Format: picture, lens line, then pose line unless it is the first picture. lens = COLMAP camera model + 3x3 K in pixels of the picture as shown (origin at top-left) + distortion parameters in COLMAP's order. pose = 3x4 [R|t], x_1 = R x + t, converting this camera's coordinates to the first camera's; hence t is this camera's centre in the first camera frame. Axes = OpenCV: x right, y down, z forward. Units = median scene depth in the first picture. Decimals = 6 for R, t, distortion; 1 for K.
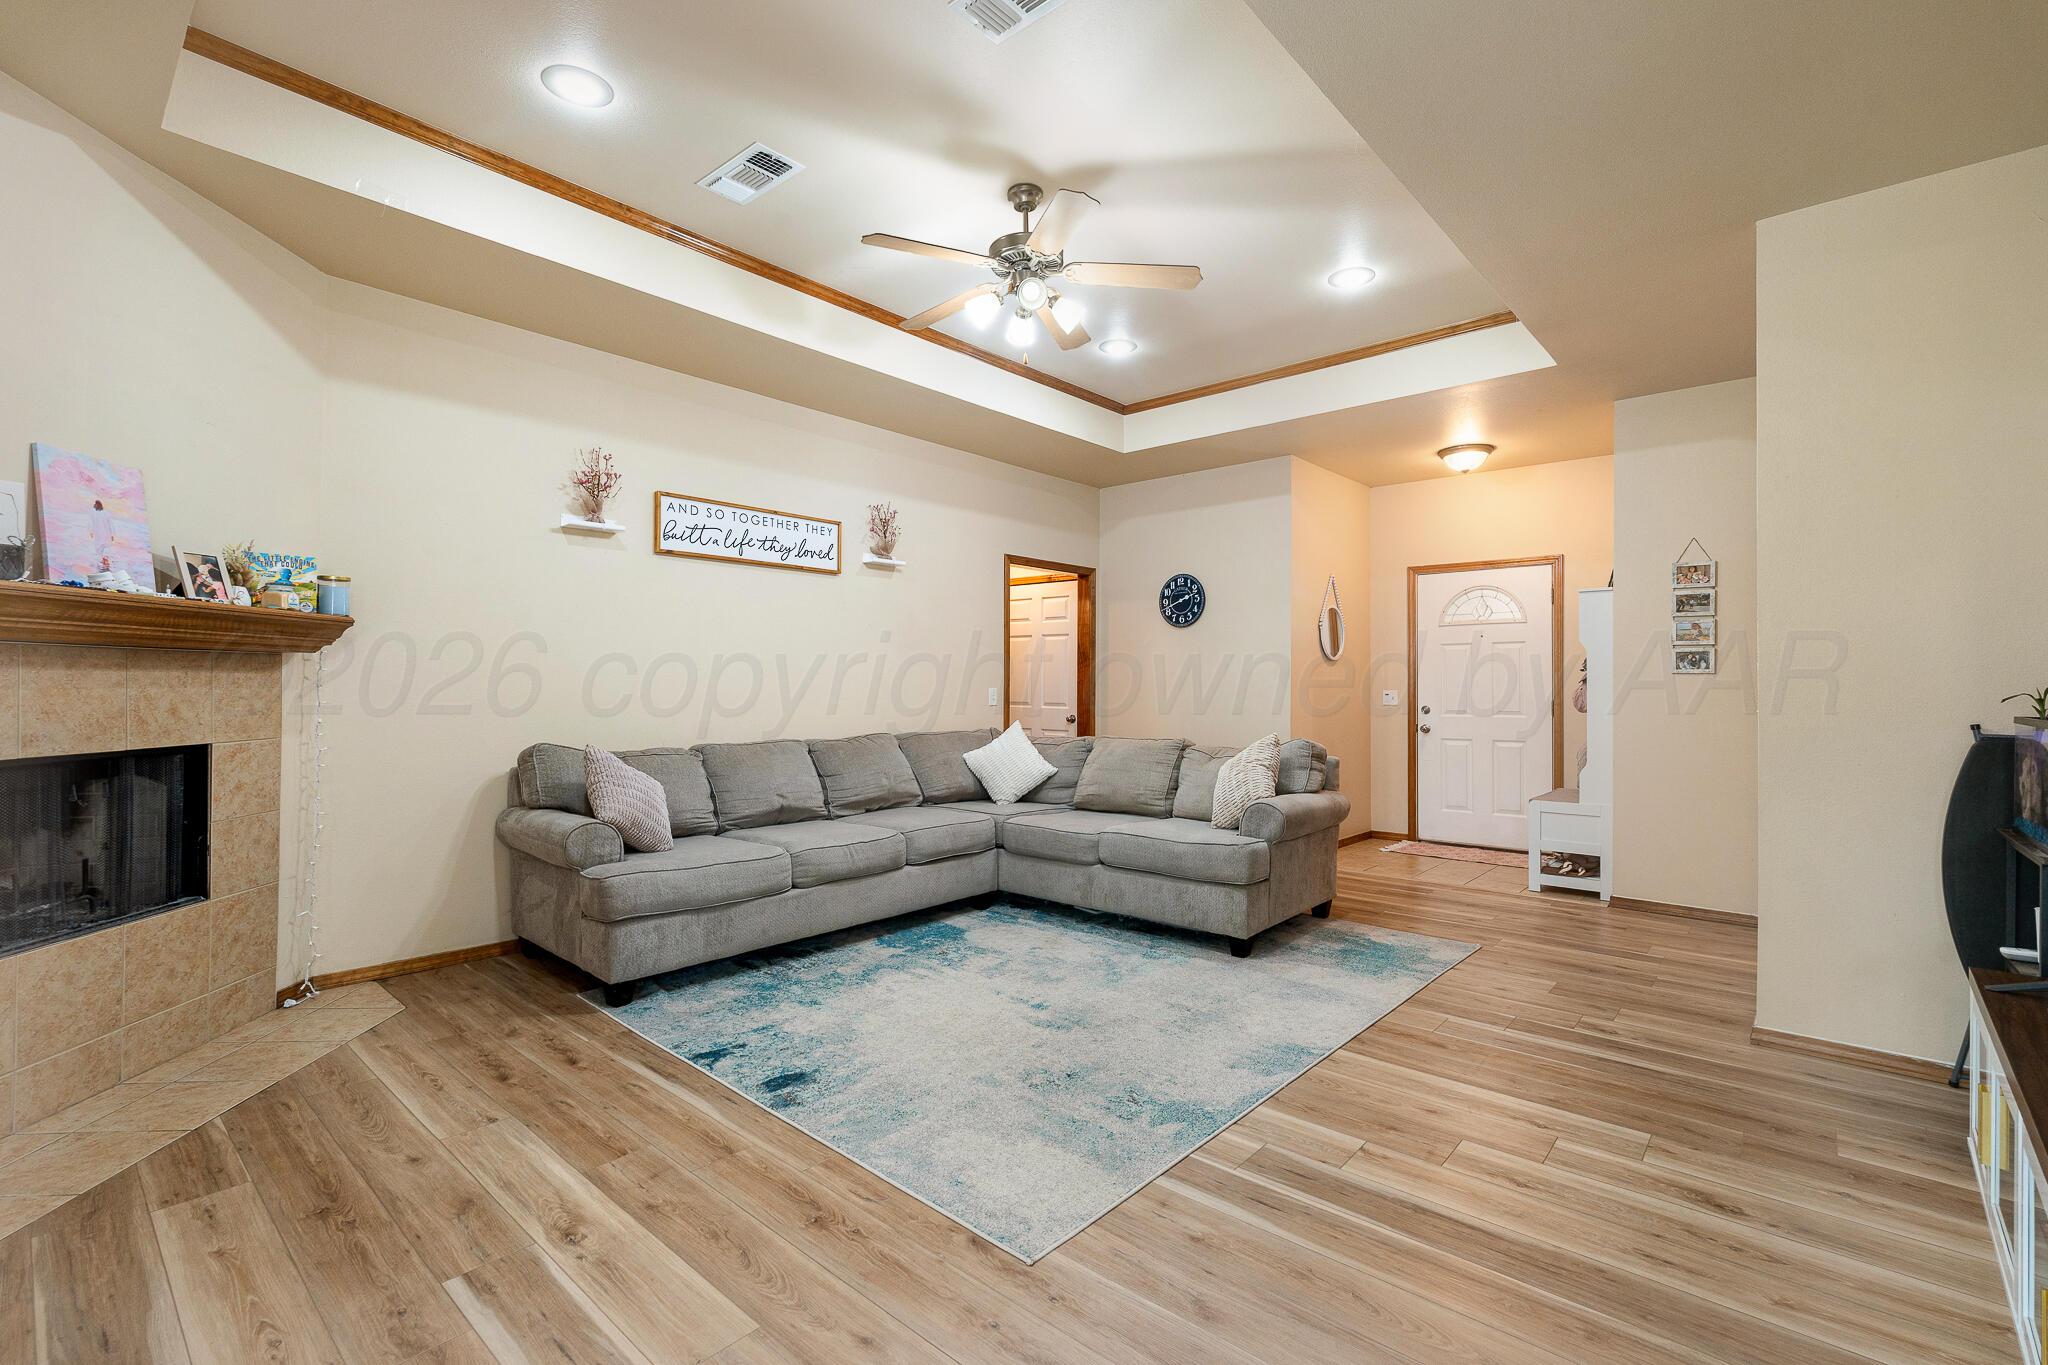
lens RADIAL K [[893.1, 0, 1061.9], [0, 893.1, 680.6], [0, 0, 1]] dist [-0.005852, 0.000746]
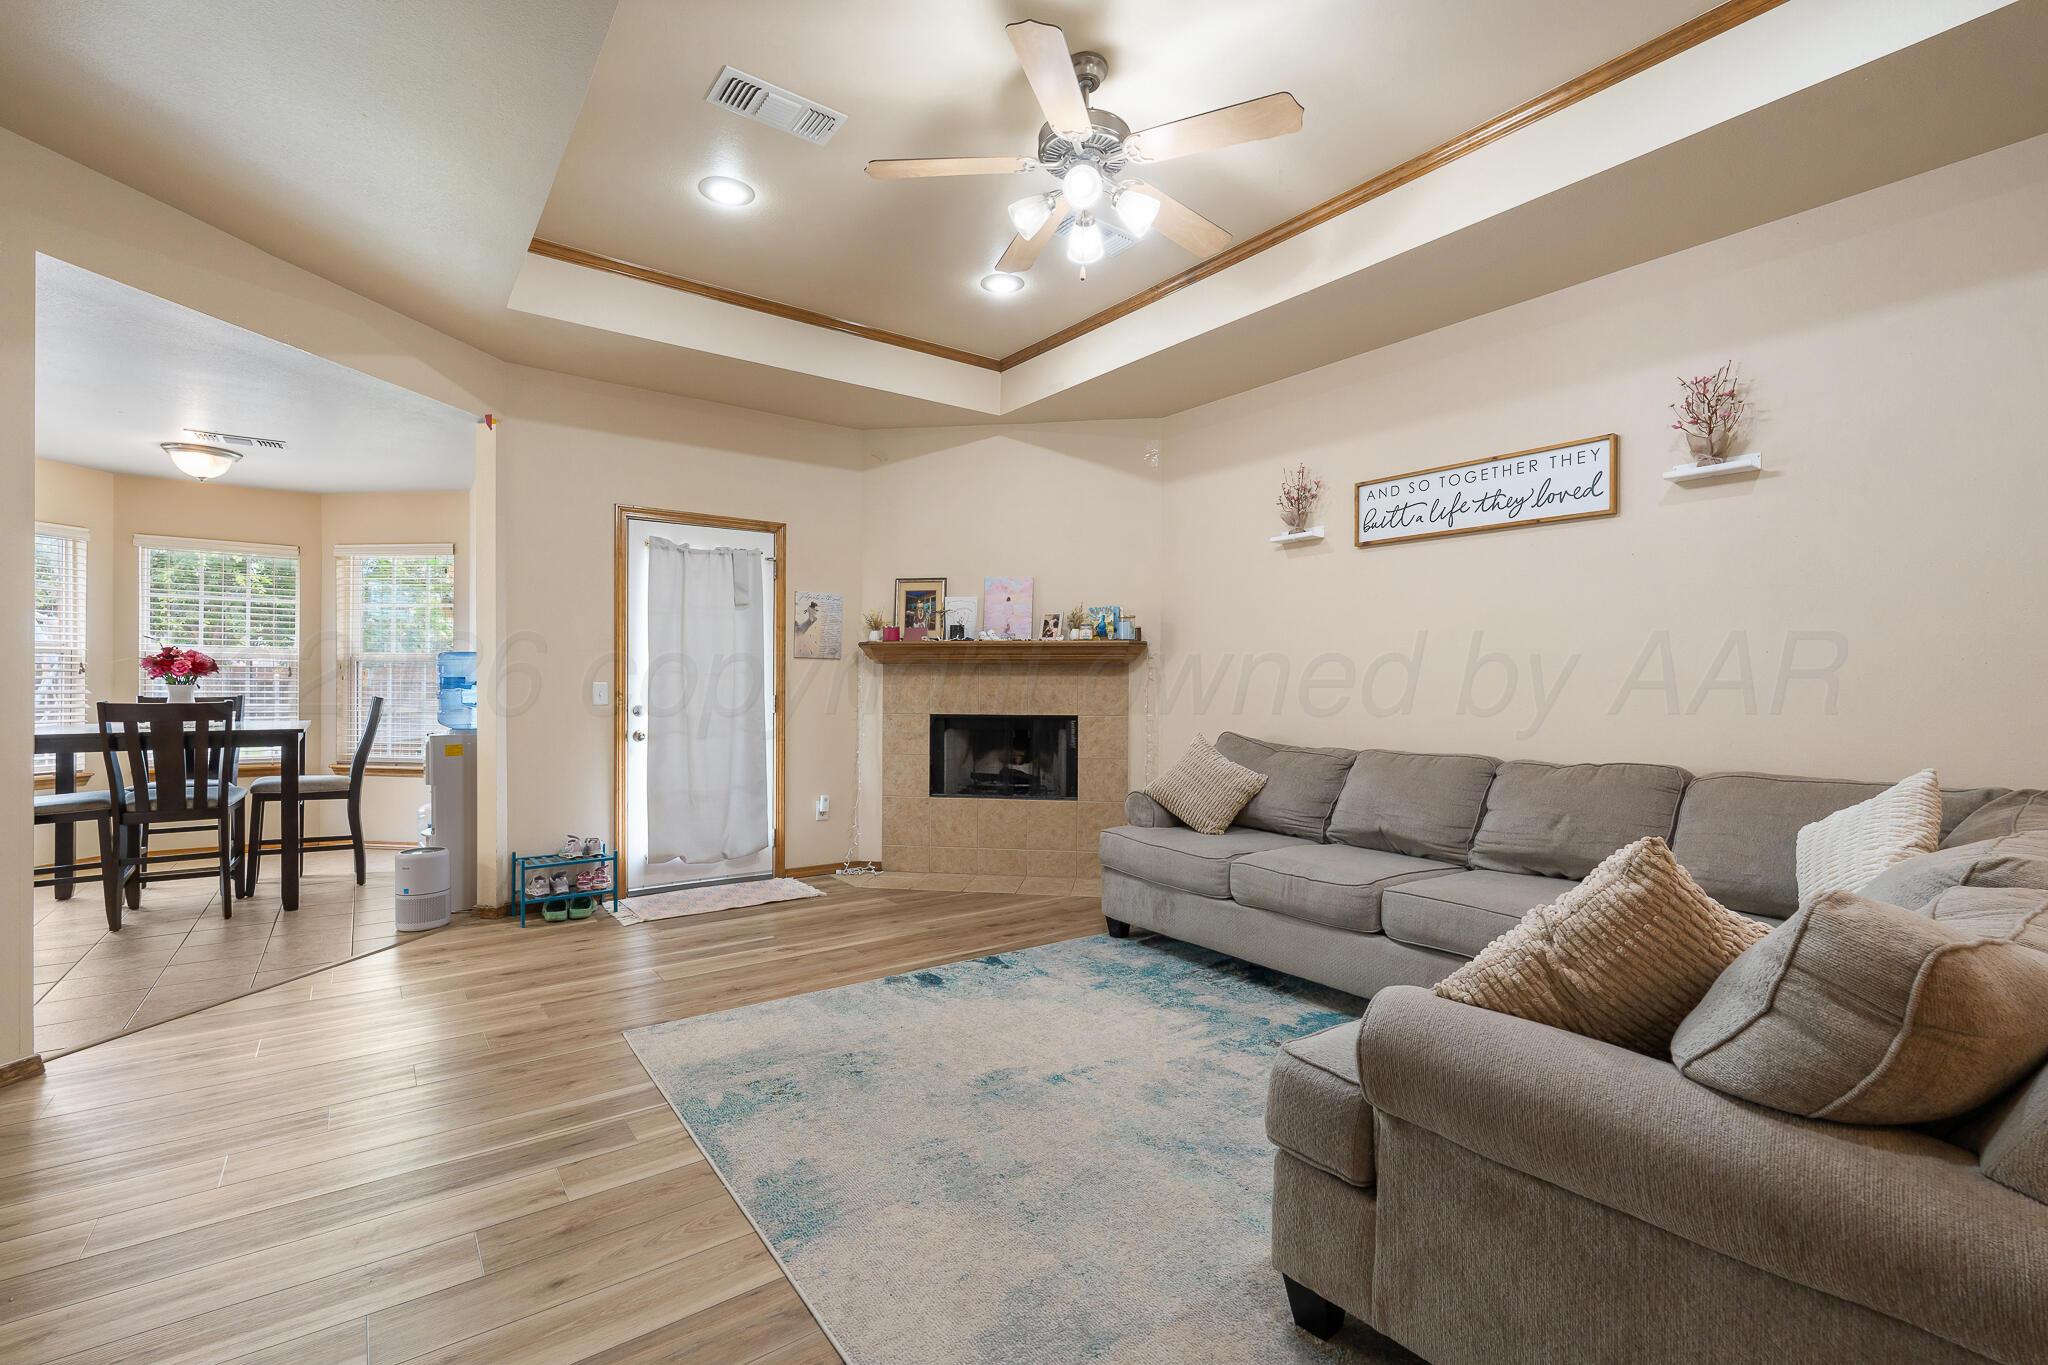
lens RADIAL K [[893.1, 0, 1003.8], [0, 893.1, 681.2], [0, 0, 1]] dist [-0.005852, 0.000746]
pose [[-0.238611, -0.007082, -0.971089, 0.726538], [-0.000874, 0.999975, -0.007078, 0.011353], [0.971115, -0.000840, -0.238611, 1.082351]]
